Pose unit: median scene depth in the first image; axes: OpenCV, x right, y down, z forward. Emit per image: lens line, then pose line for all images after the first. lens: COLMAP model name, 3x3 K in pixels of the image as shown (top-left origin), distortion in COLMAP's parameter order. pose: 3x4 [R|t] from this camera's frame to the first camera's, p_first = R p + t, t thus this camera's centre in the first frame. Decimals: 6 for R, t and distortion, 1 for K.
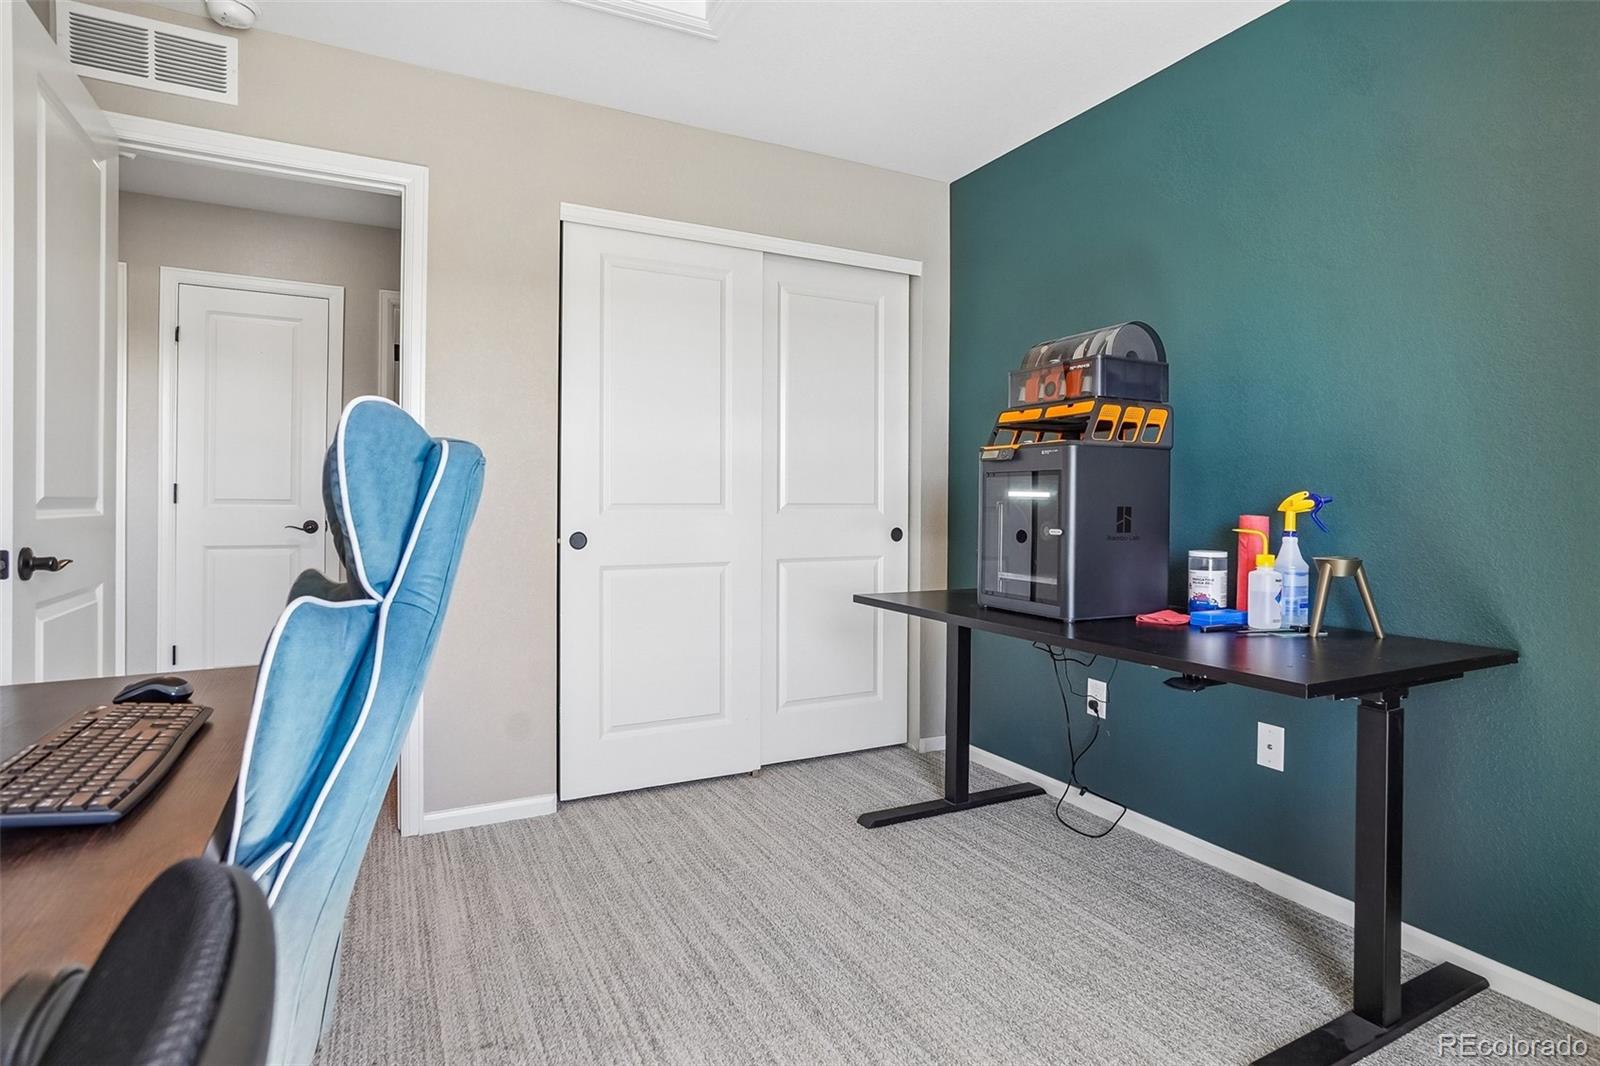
lens RADIAL K [[822.1, 0, 801.8], [0, 822.1, 516.8], [0, 0, 1]] dist [-0.043204, 0.022343]
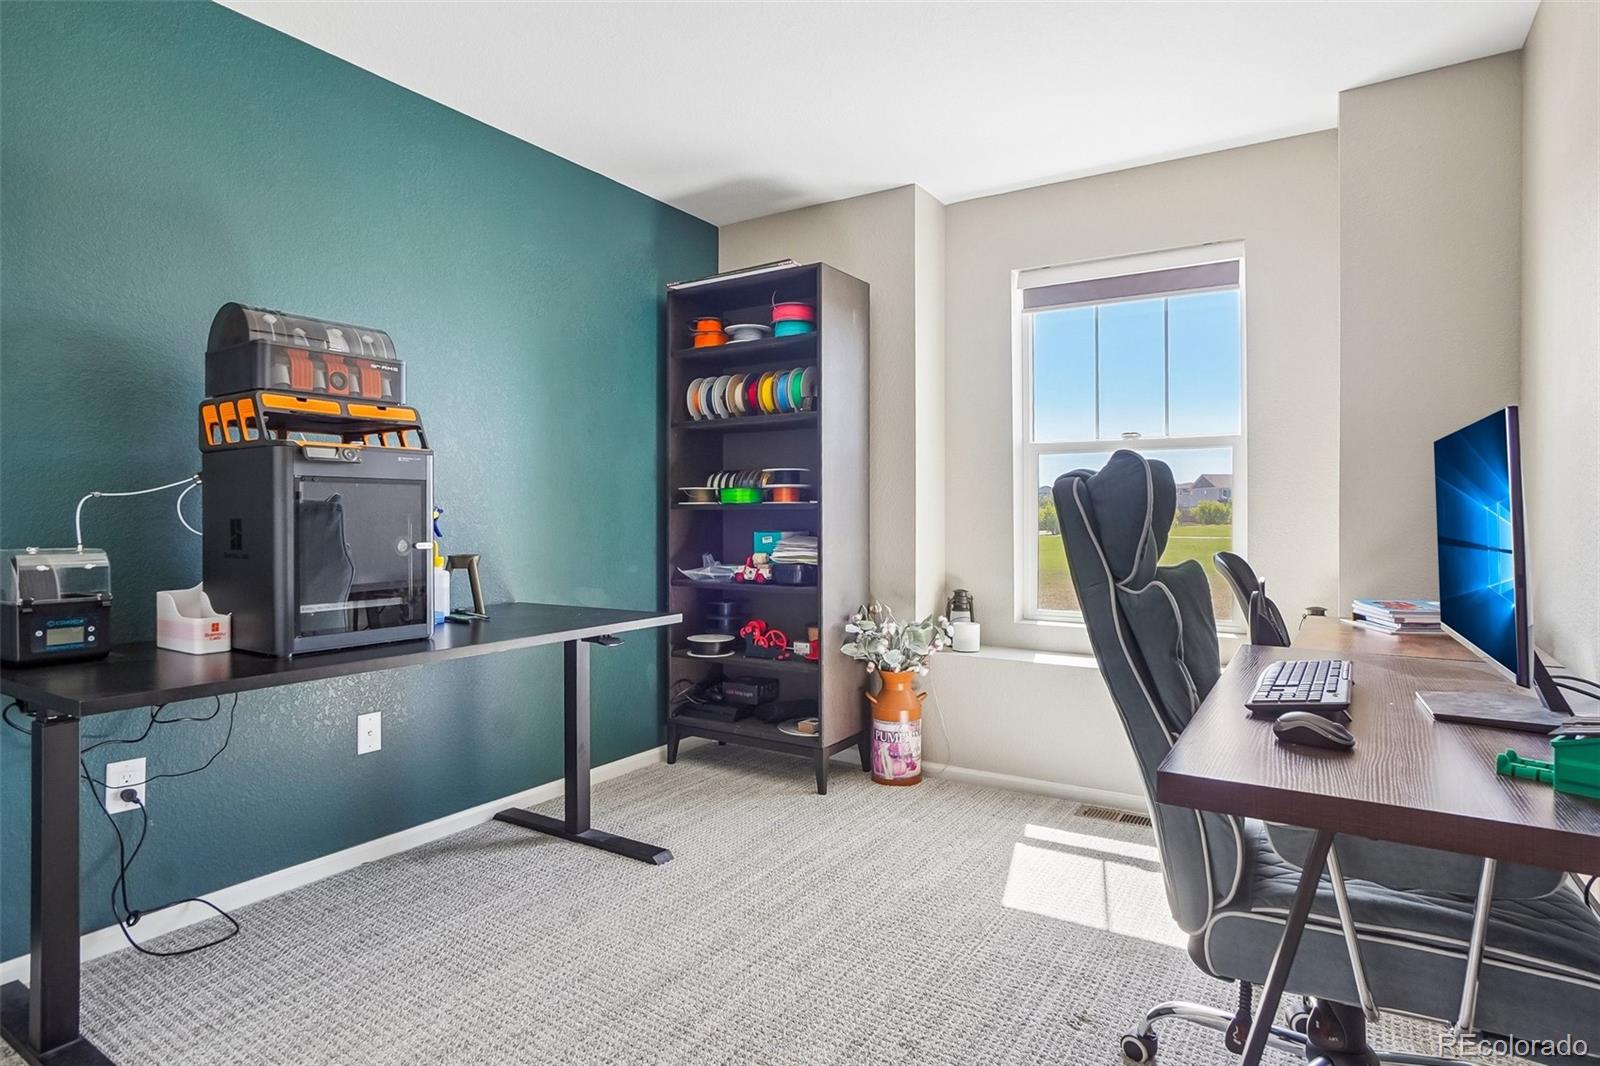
lens RADIAL K [[822.1, 0, 801.8], [0, 822.1, 516.8], [0, 0, 1]] dist [-0.043204, 0.022343]
pose [[-0.506387, -0.009366, 0.862255, -0.602276], [0.002892, 0.999917, 0.012560, -0.023125], [-0.862301, 0.008854, -0.506318, 0.922909]]
